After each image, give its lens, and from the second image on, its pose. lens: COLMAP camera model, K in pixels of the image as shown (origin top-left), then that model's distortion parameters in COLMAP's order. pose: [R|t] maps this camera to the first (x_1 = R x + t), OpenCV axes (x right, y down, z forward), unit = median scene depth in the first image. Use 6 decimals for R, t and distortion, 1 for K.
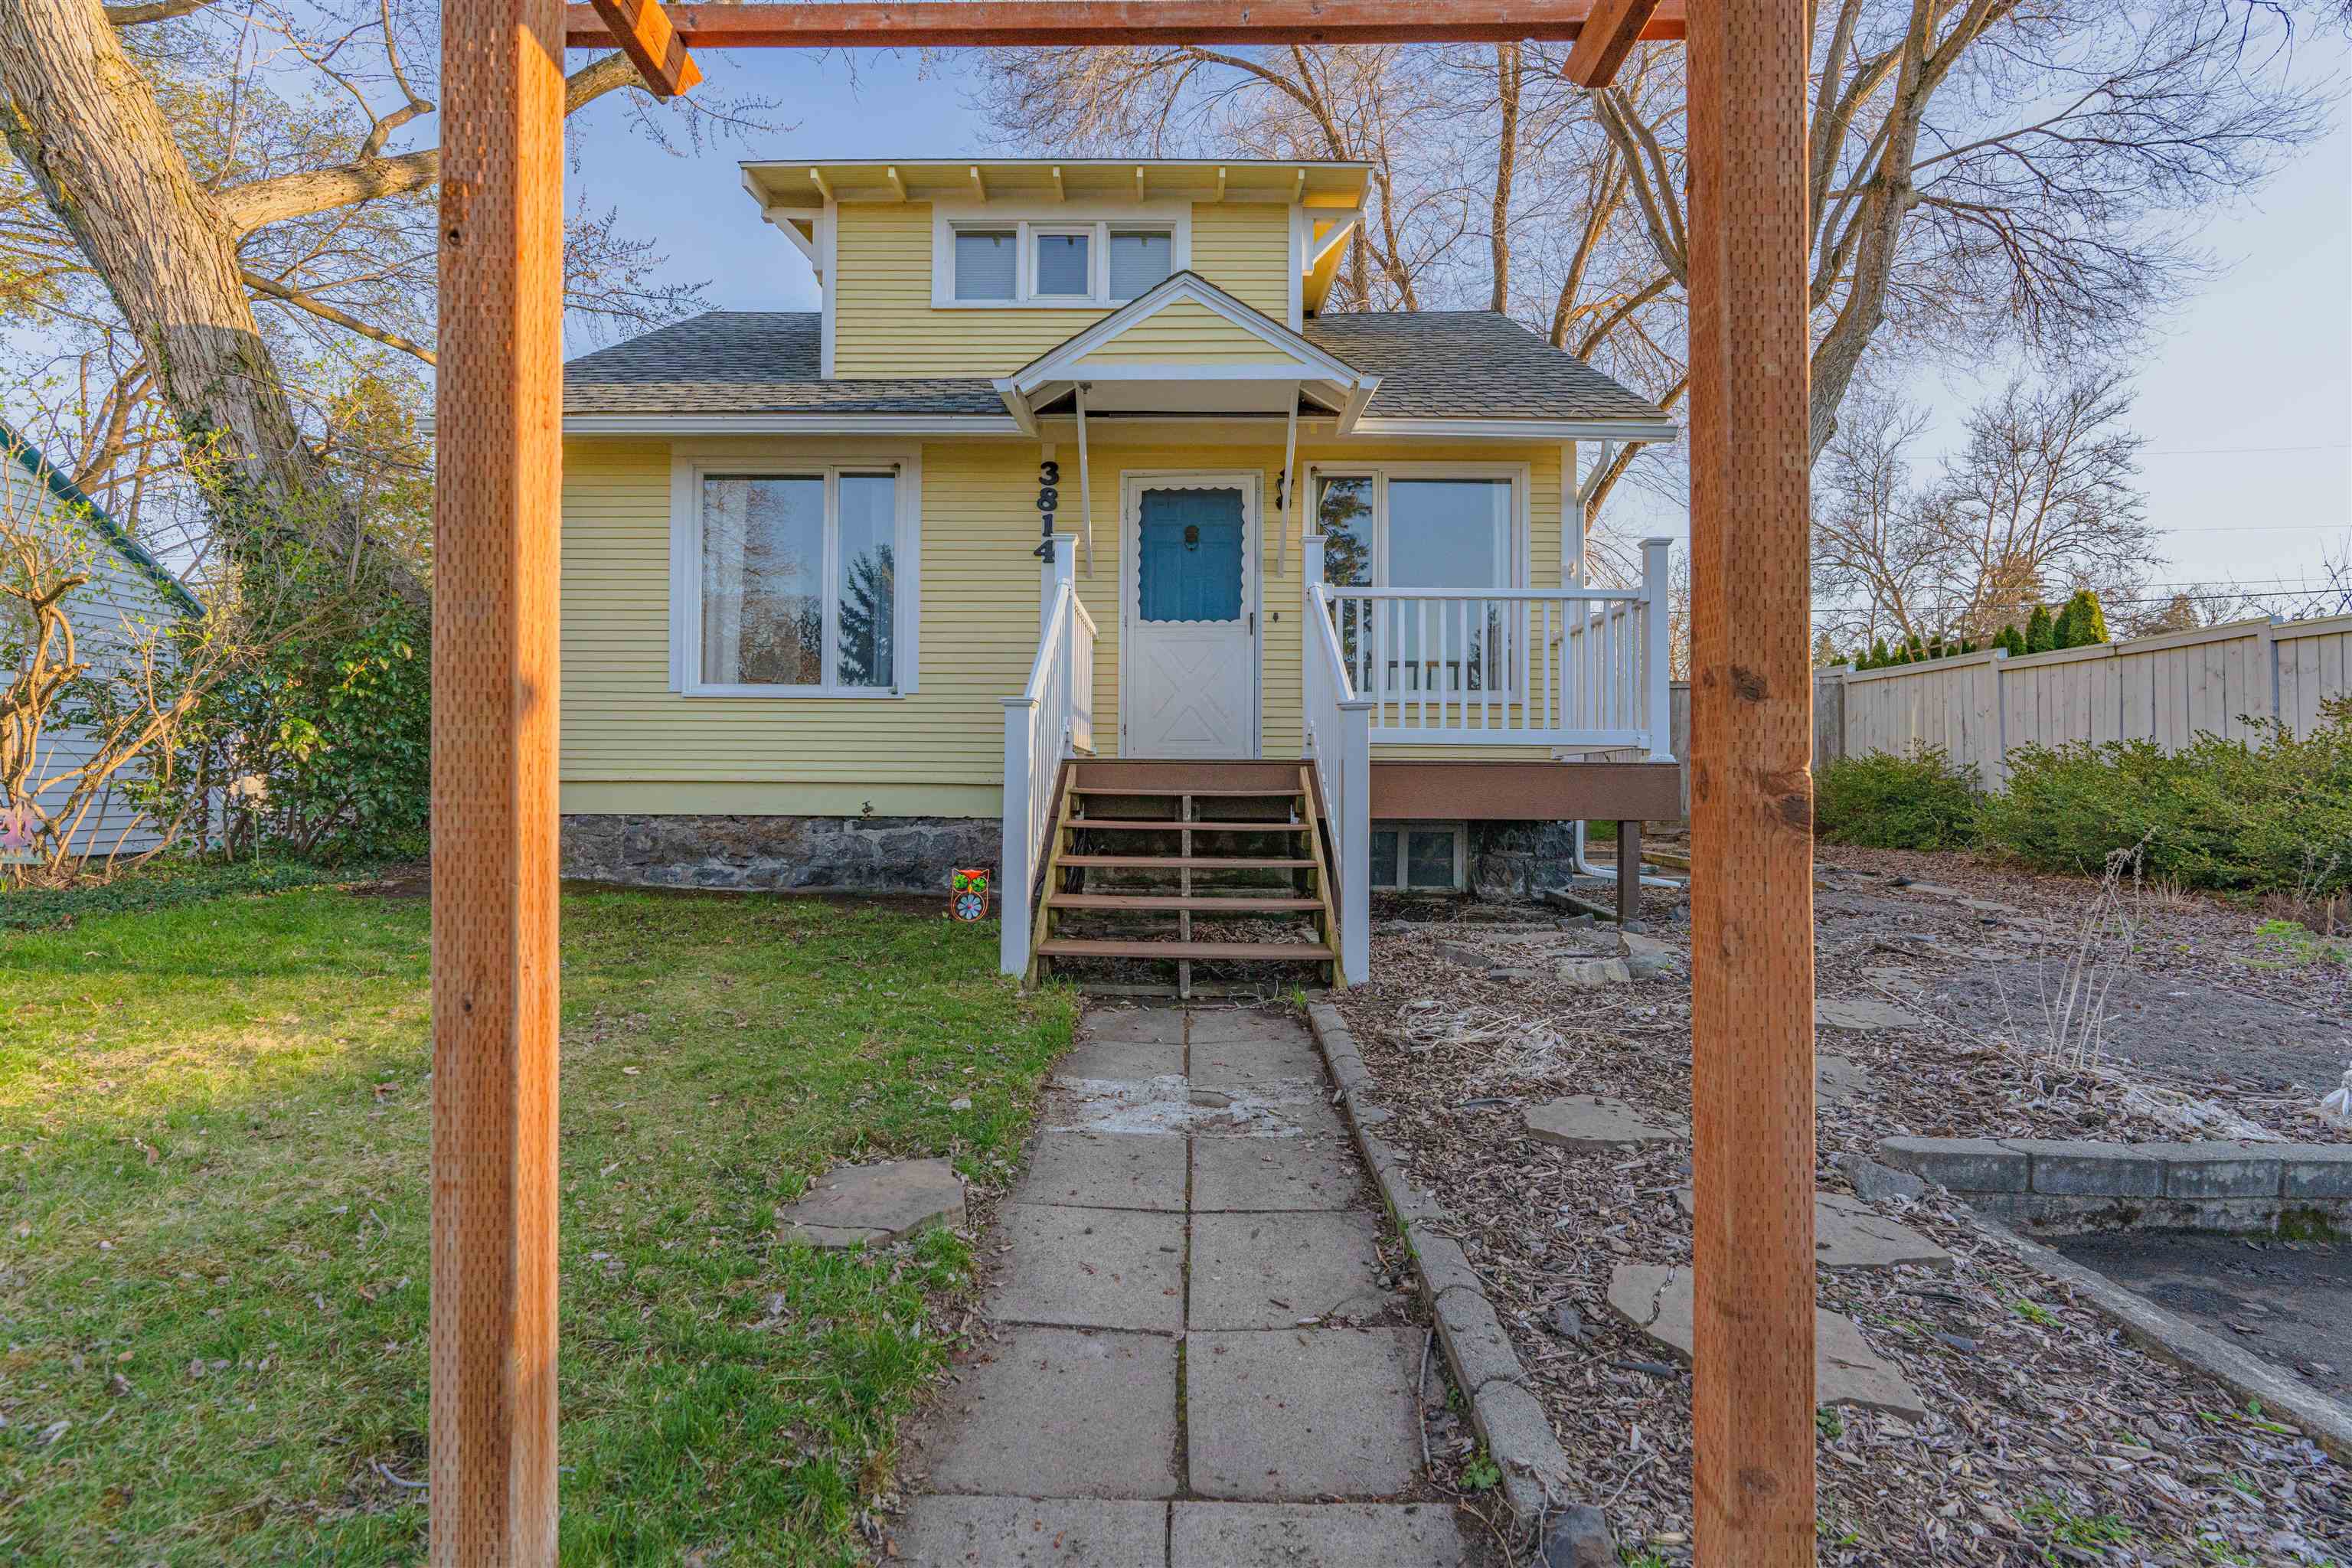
lens RADIAL K [[1065.1, 0, 1170.0], [0, 1065.1, 782.3], [0, 0, 1]] dist [-0.006945, 0.001577]
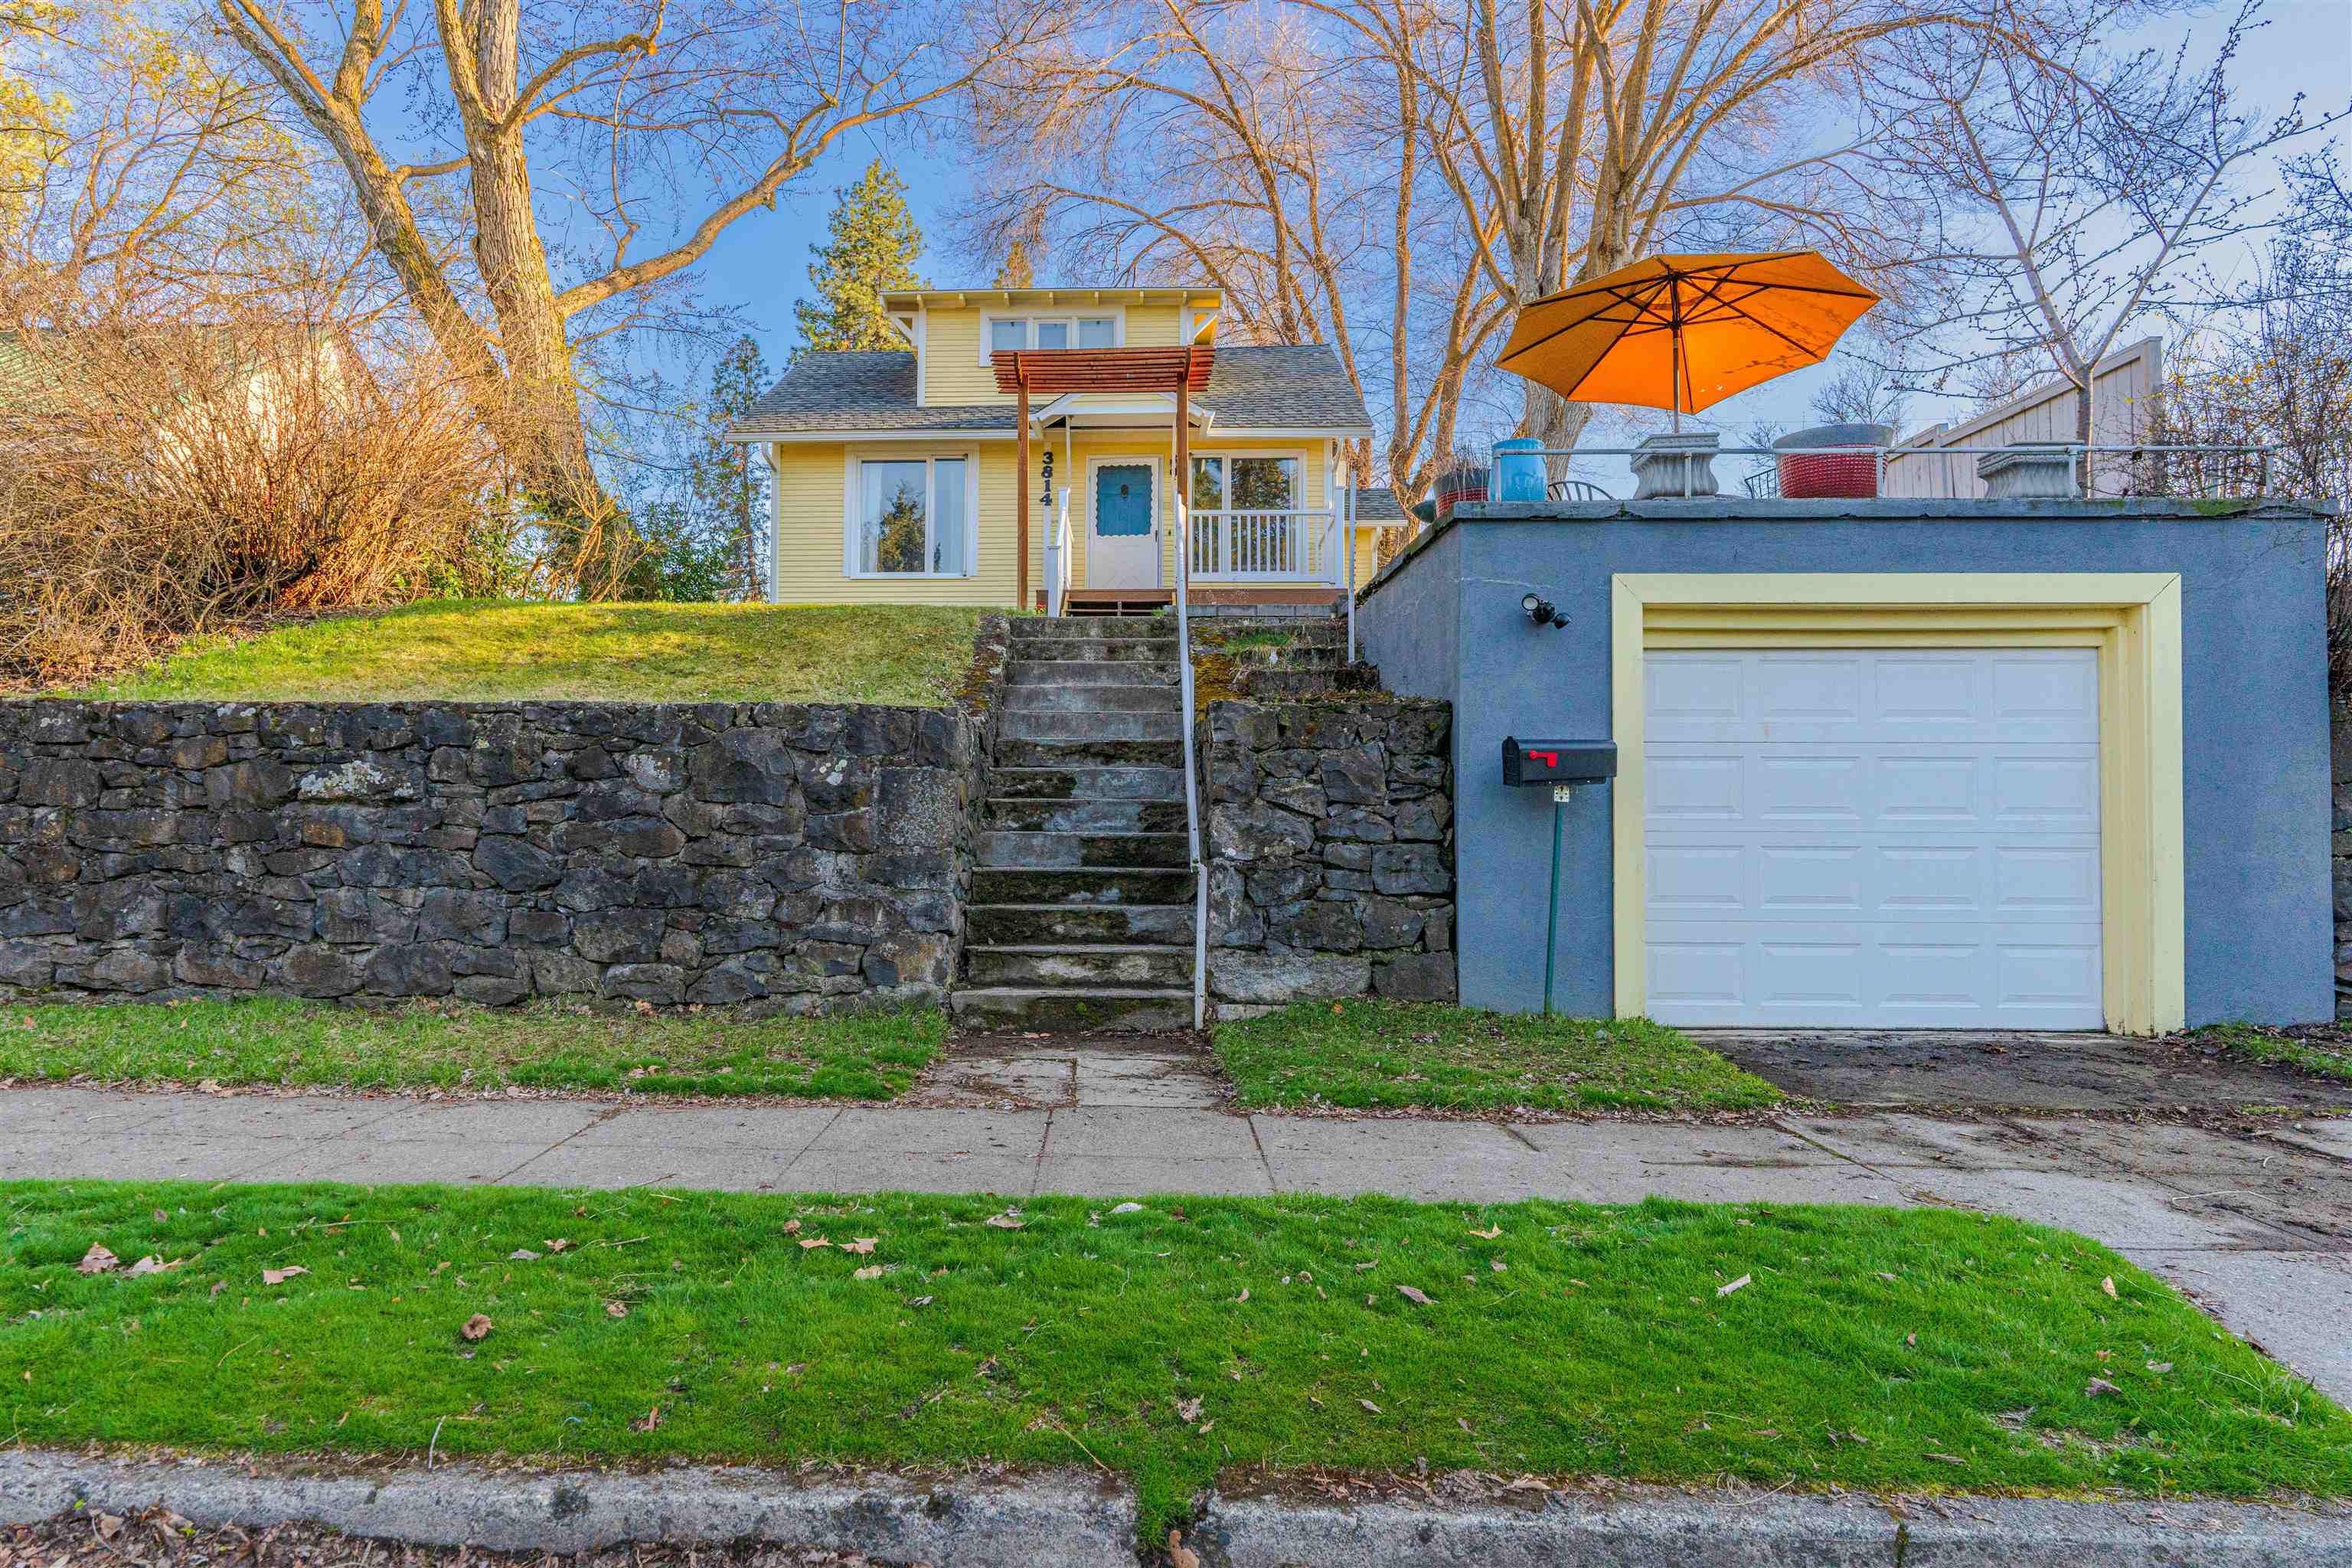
lens RADIAL K [[1331.2, 0, 1080.9], [0, 1331.2, 792.3], [0, 0, 1]] dist [-0.007809, 0.002078]
pose [[0.999542, -0.005259, -0.029790, 0.010347], [0.004610, 0.999752, -0.021795, 0.347948], [0.029897, 0.021648, 0.999319, -1.321873]]
